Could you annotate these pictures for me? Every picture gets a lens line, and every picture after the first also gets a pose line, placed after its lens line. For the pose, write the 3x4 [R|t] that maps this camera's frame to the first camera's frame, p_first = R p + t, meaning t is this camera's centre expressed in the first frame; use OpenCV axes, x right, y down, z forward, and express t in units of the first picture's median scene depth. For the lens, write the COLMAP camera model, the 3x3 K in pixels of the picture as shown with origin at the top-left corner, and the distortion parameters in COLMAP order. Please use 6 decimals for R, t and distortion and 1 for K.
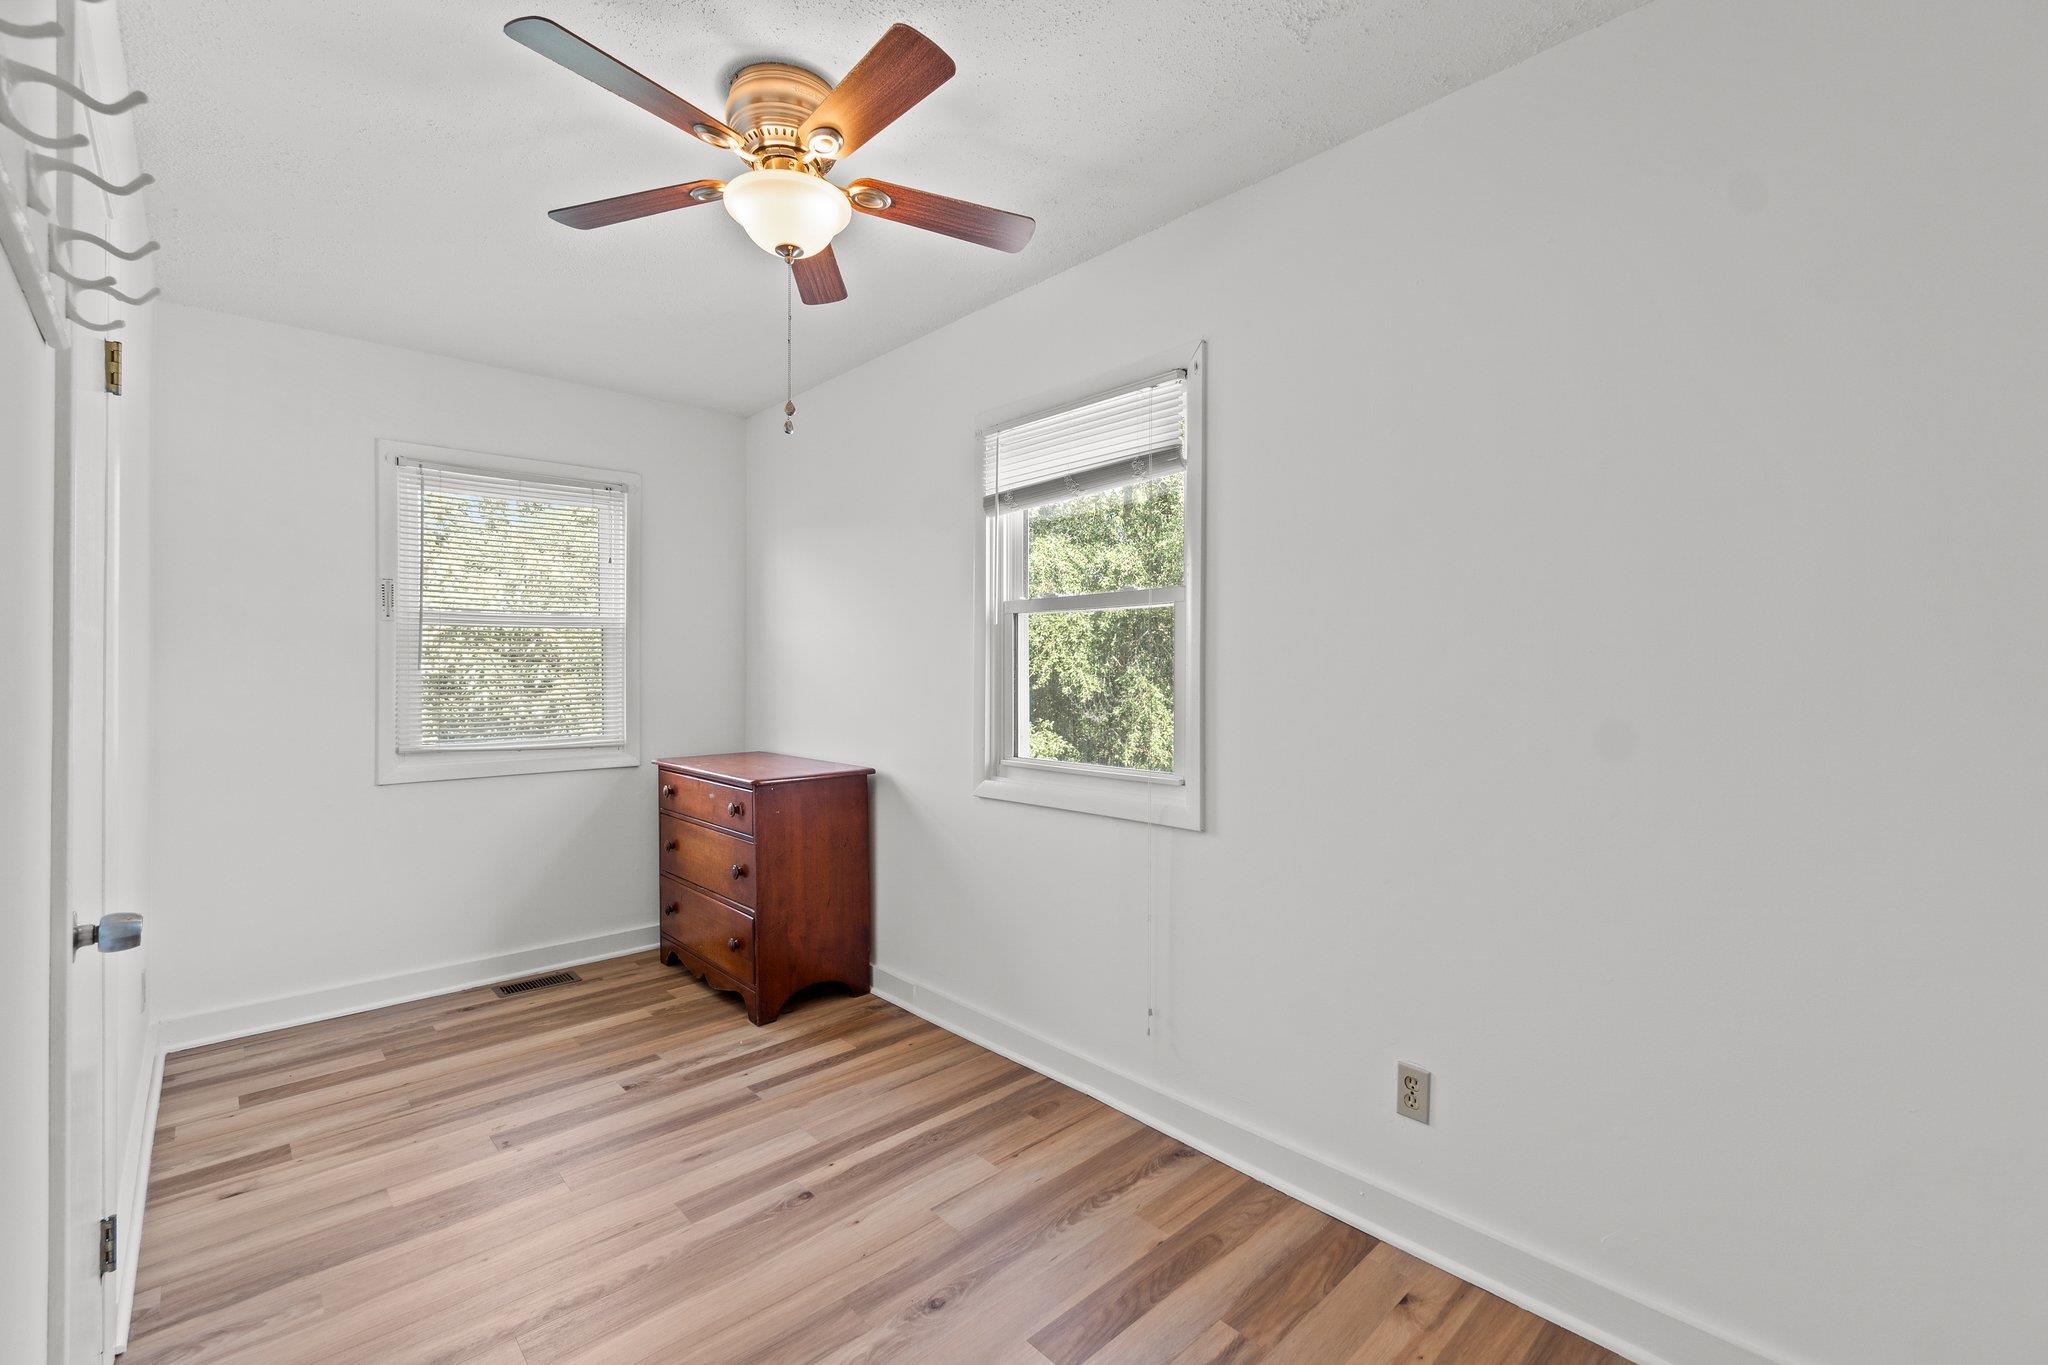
lens RADIAL K [[884.0, 0, 1034.9], [0, 884.0, 674.9], [0, 0, 1]] dist [-0.003652, -0.000551]
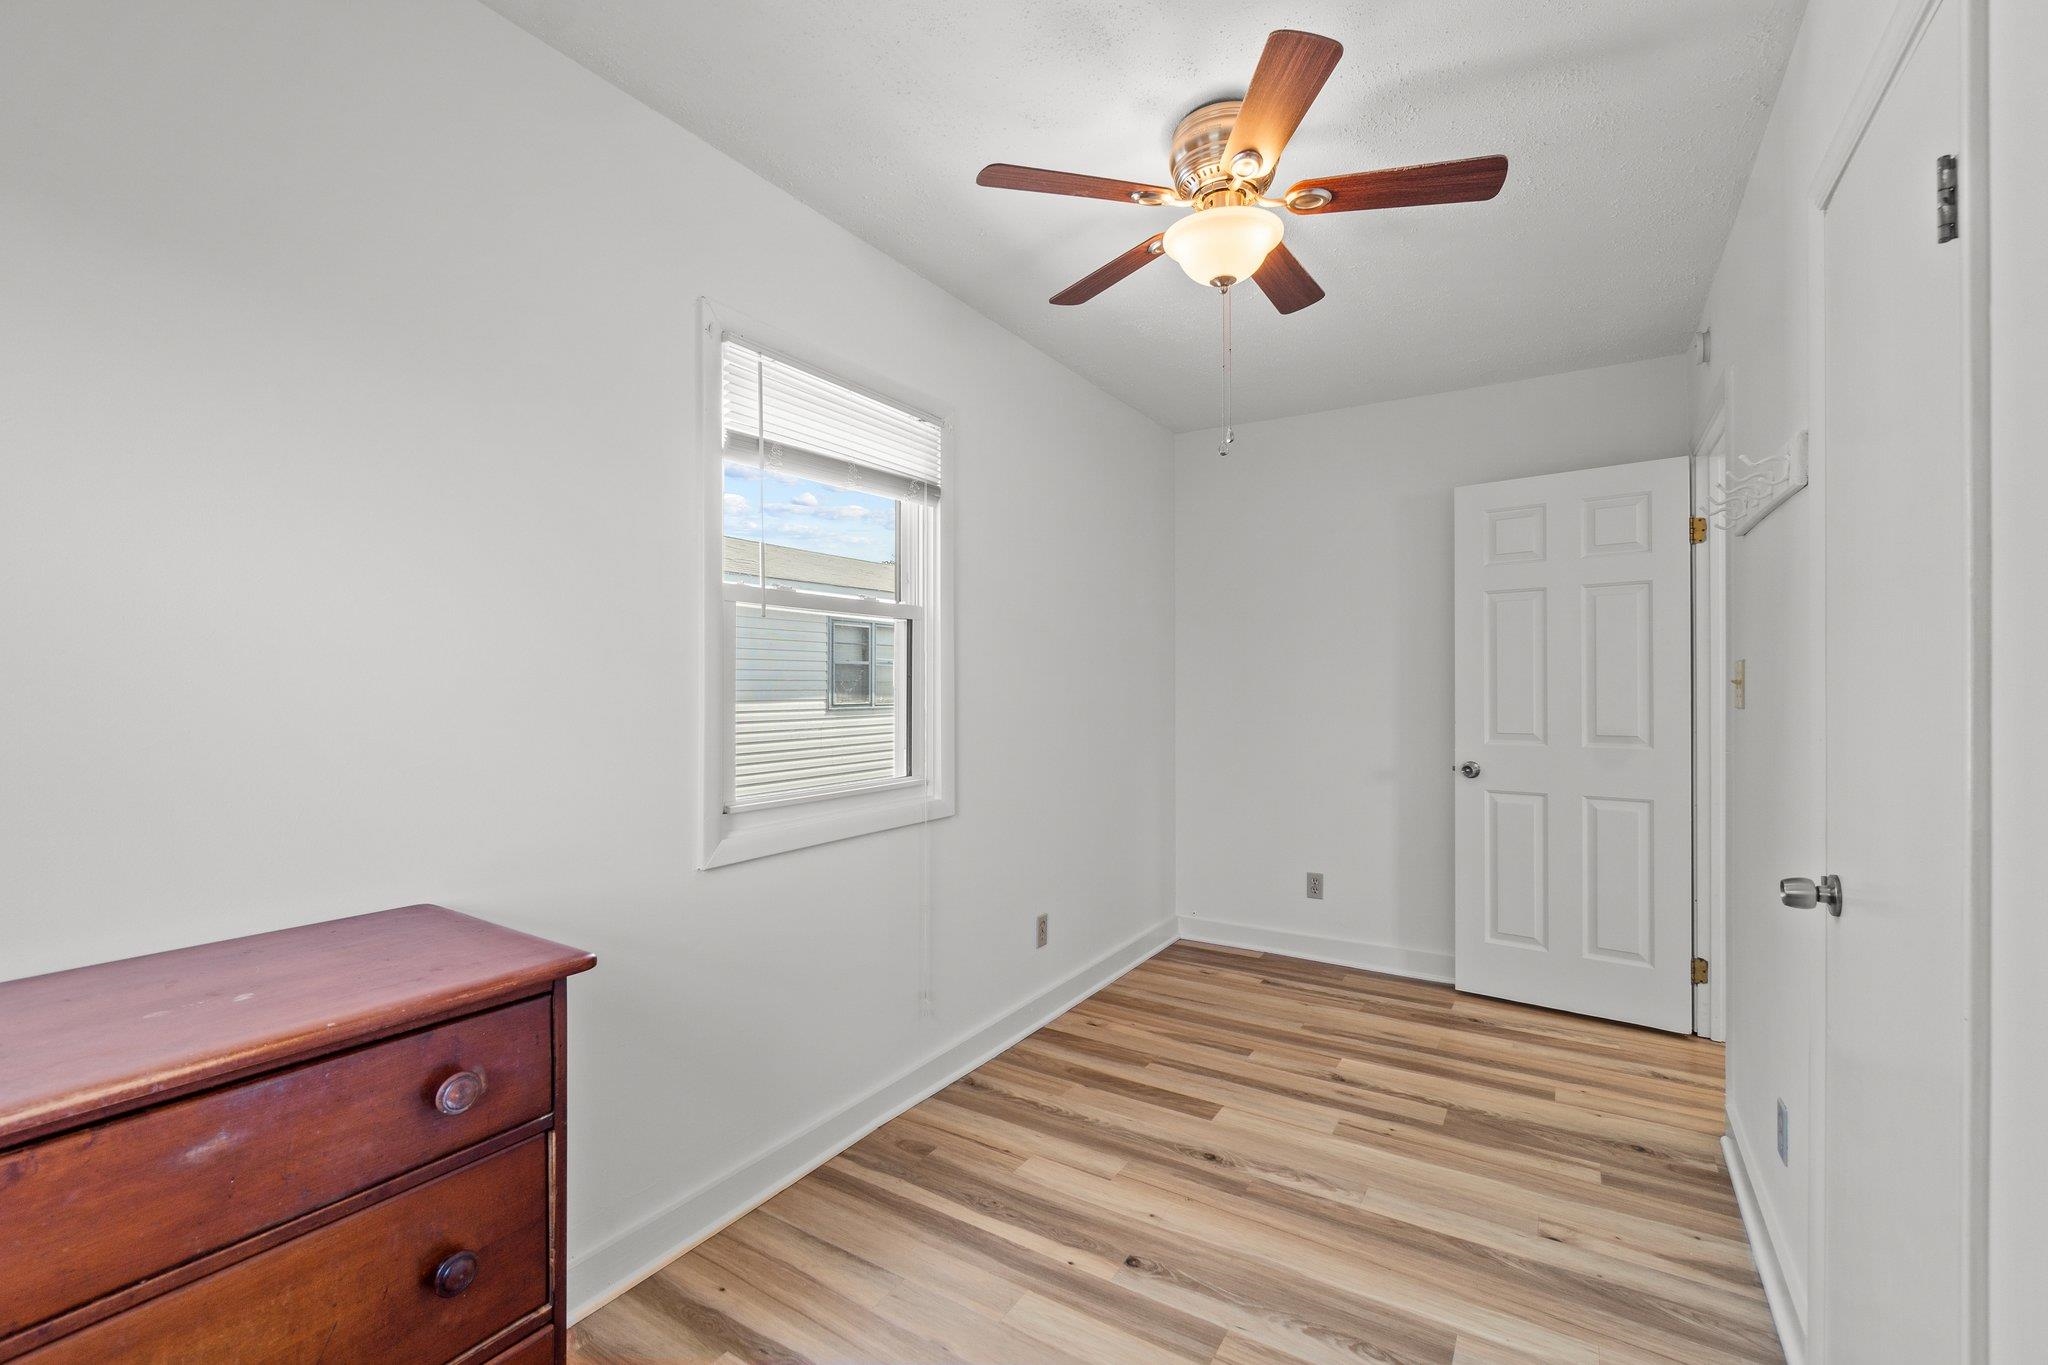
lens RADIAL K [[884.0, 0, 1033.6], [0, 884.0, 681.9], [0, 0, 1]] dist [-0.003652, -0.000551]
pose [[-0.260659, -0.006127, 0.965412, -1.056310], [-0.006660, 0.999967, 0.004548, -0.012337], [-0.965408, -0.005244, -0.260691, 1.276687]]
